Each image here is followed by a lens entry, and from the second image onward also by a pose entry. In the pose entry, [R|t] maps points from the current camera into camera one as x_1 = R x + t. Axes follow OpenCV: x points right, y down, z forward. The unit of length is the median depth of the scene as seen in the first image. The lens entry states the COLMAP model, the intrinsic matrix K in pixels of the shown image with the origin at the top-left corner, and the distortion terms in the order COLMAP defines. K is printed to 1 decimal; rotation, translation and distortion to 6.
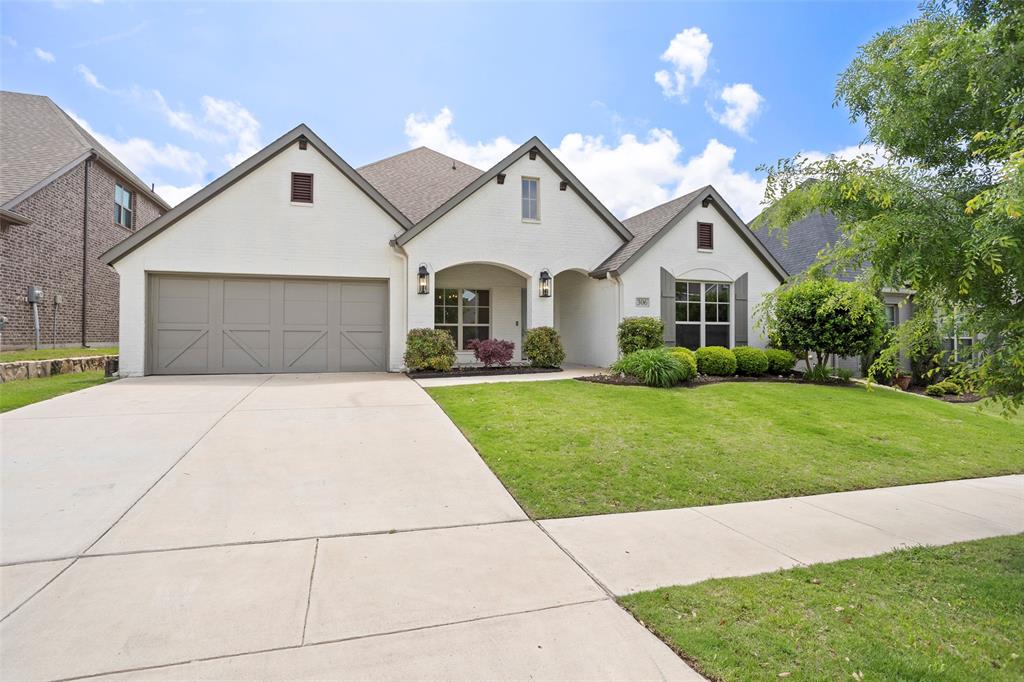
lens RADIAL K [[502.6, 0, 505.9], [0, 502.6, 333.5], [0, 0, 1]] dist [-0.058932, 0.033748]
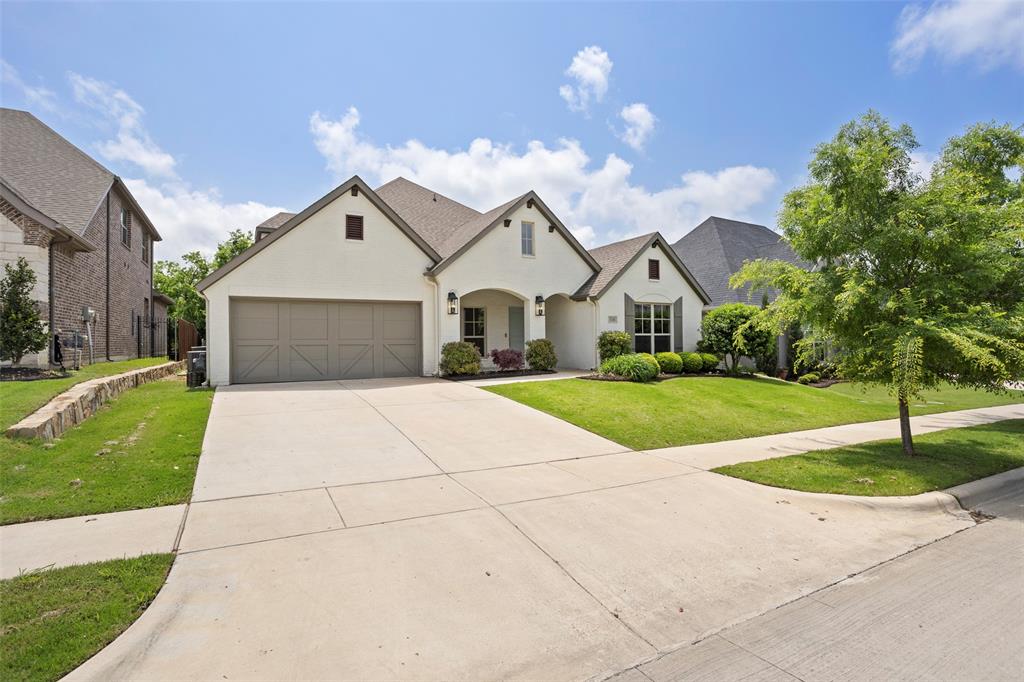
lens RADIAL K [[490.6, 0, 510.0], [0, 490.6, 346.3], [0, 0, 1]] dist [-0.018718, 0.000312]
pose [[0.981674, -0.013360, 0.190098, -0.239368], [0.009404, 0.999720, 0.021696, -0.021676], [-0.190335, -0.019511, 0.981525, -0.230338]]
